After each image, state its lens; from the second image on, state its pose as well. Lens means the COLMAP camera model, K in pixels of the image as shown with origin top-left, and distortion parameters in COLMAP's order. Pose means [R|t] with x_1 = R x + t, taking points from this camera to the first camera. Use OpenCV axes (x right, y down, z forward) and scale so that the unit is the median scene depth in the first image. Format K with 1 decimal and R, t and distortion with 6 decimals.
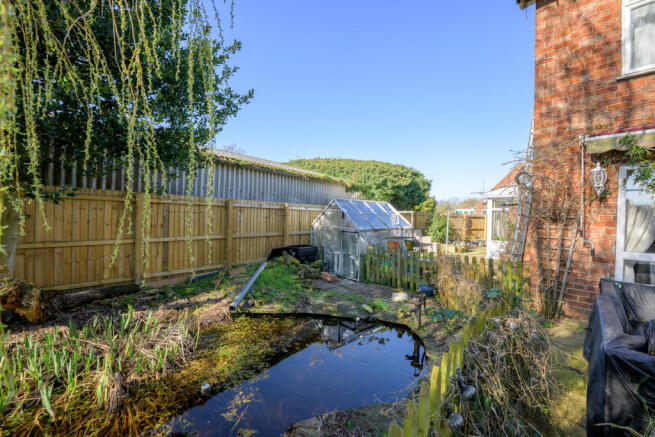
lens RADIAL K [[271.6, 0, 327.5], [0, 271.6, 218.5], [0, 0, 1]] dist [-0.016921, 0.000006]
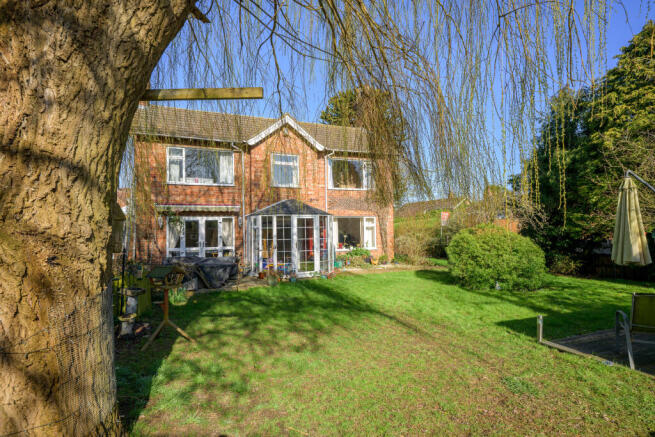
lens RADIAL K [[351.2, 0, 327.5], [0, 351.2, 218.5], [0, 0, 1]] dist [-0.000199, -0.000033]
pose [[0.305713, -0.005276, 0.952109, -1.539103], [0.033887, 0.999411, -0.005342, -0.088517], [-0.951521, 0.033898, 0.305711, -1.411054]]
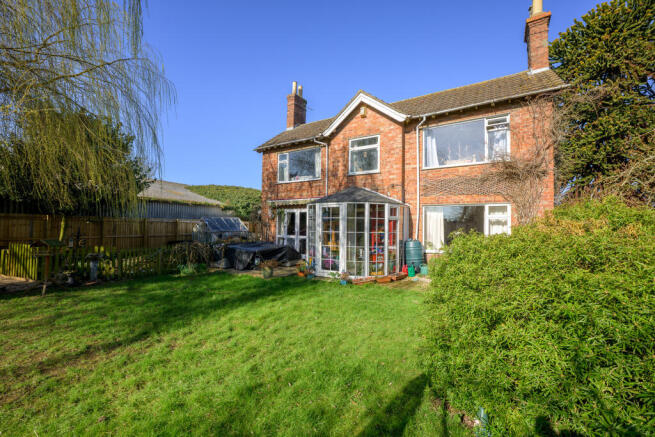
lens RADIAL K [[271.6, 0, 327.5], [0, 271.6, 218.5], [0, 0, 1]] dist [-0.016921, 0.000006]
pose [[0.965495, -0.009020, 0.260264, 0.721993], [0.016951, 0.999457, -0.028245, 0.023197], [-0.259868, 0.031682, 0.965124, -2.180259]]
